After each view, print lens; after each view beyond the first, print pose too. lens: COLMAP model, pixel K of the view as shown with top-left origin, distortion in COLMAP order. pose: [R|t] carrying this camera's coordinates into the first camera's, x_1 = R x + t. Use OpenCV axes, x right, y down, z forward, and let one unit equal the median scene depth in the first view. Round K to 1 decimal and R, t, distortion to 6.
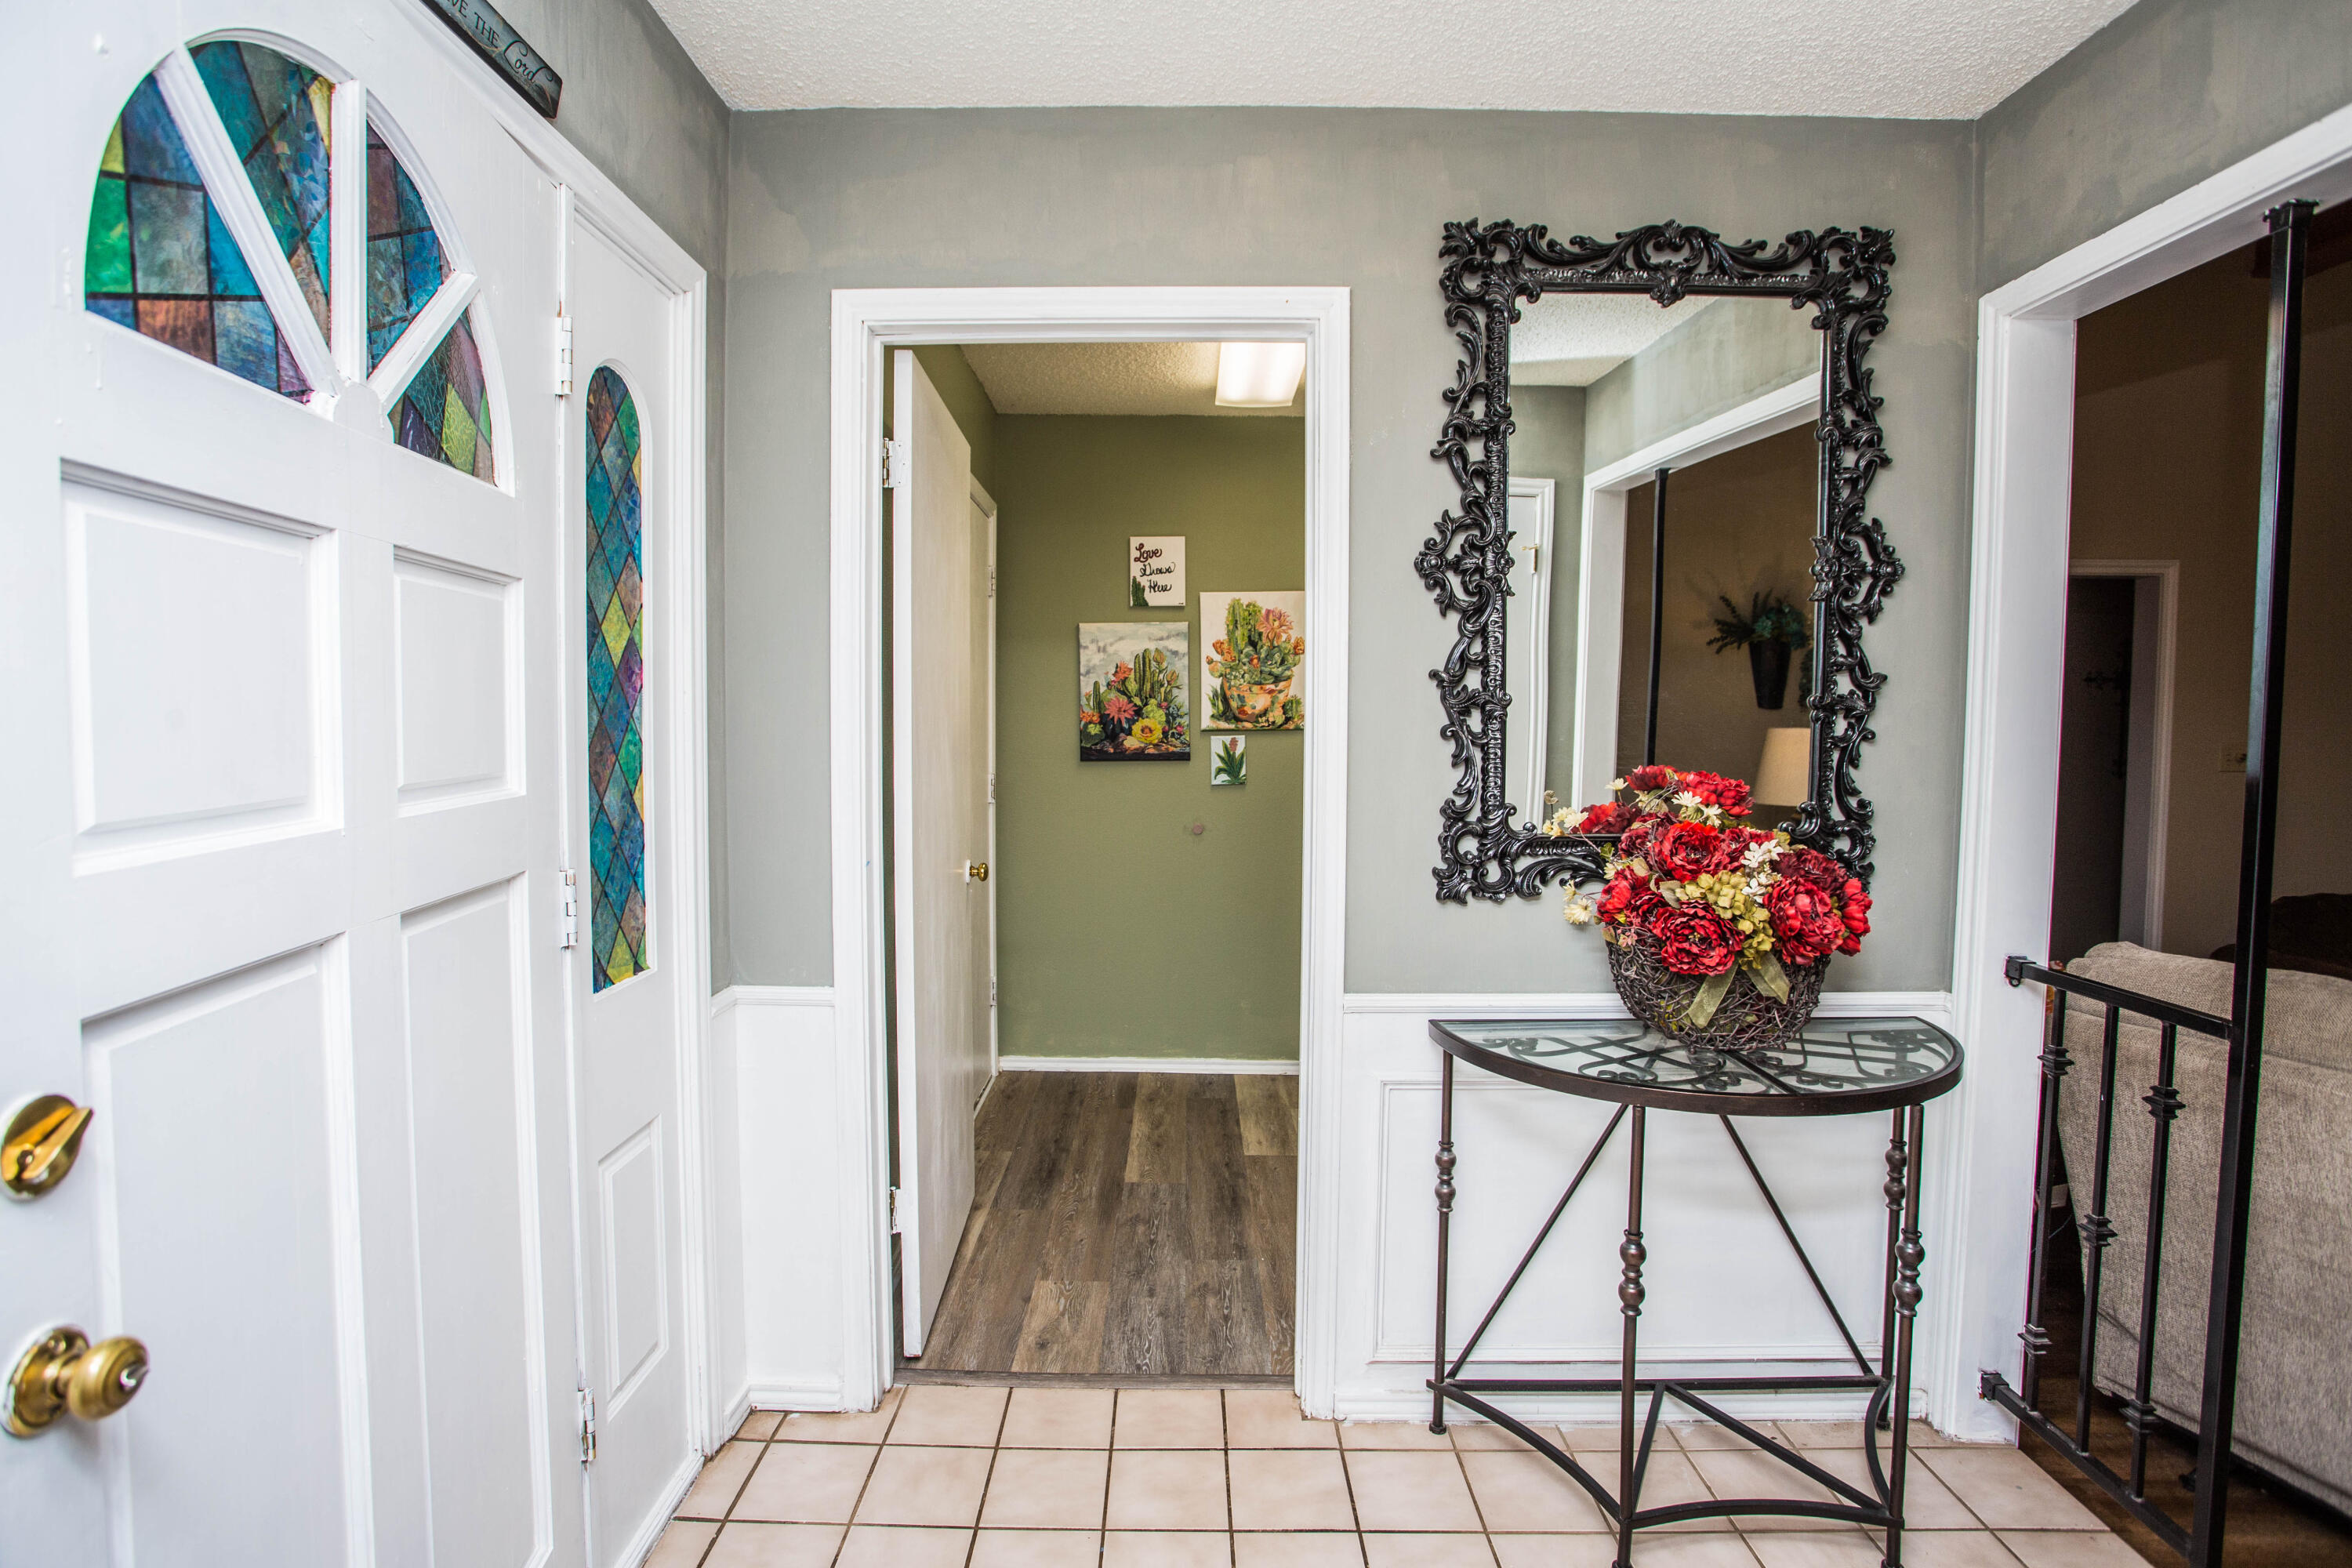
lens RADIAL K [[1162.1, 0, 1171.3], [0, 1162.1, 771.6], [0, 0, 1]] dist [-0.074395, 0.035233]
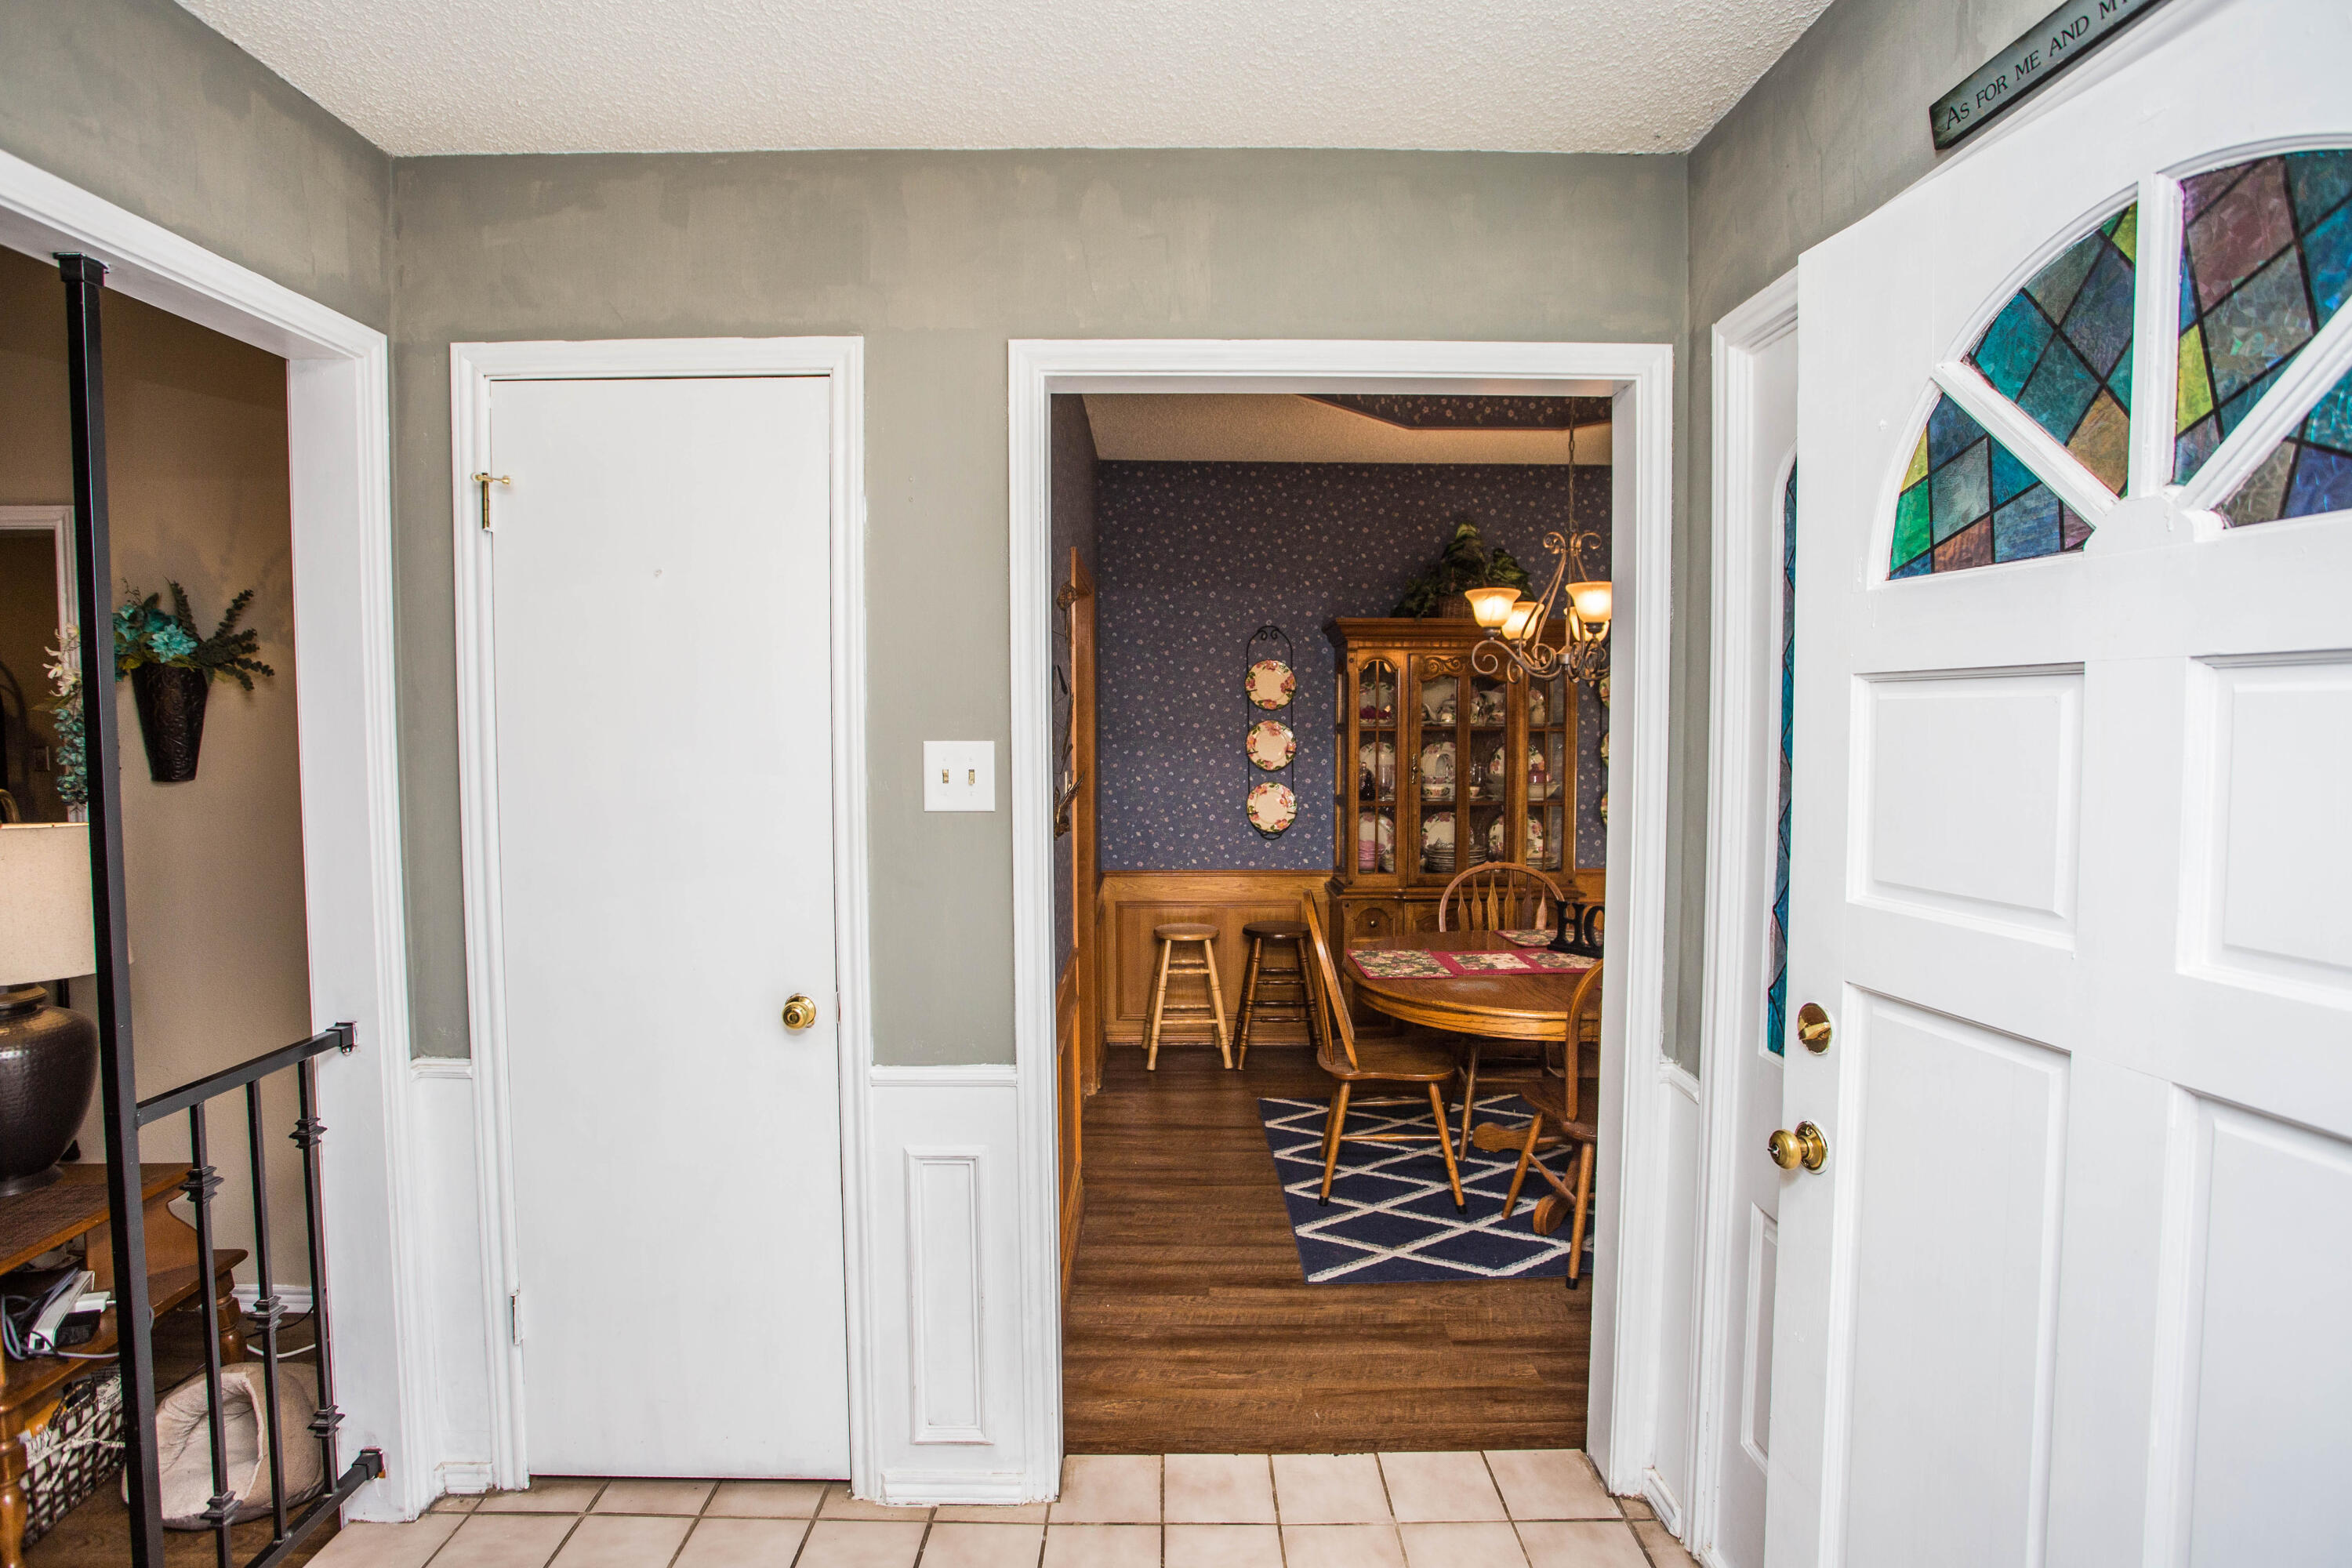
lens RADIAL K [[1162.1, 0, 1171.3], [0, 1162.1, 771.6], [0, 0, 1]] dist [-0.074395, 0.035233]
pose [[-0.999875, -0.001925, -0.015688, 0.133096], [-0.003489, 0.994958, 0.100230, -0.264146], [0.015416, 0.100272, -0.994841, 2.468437]]
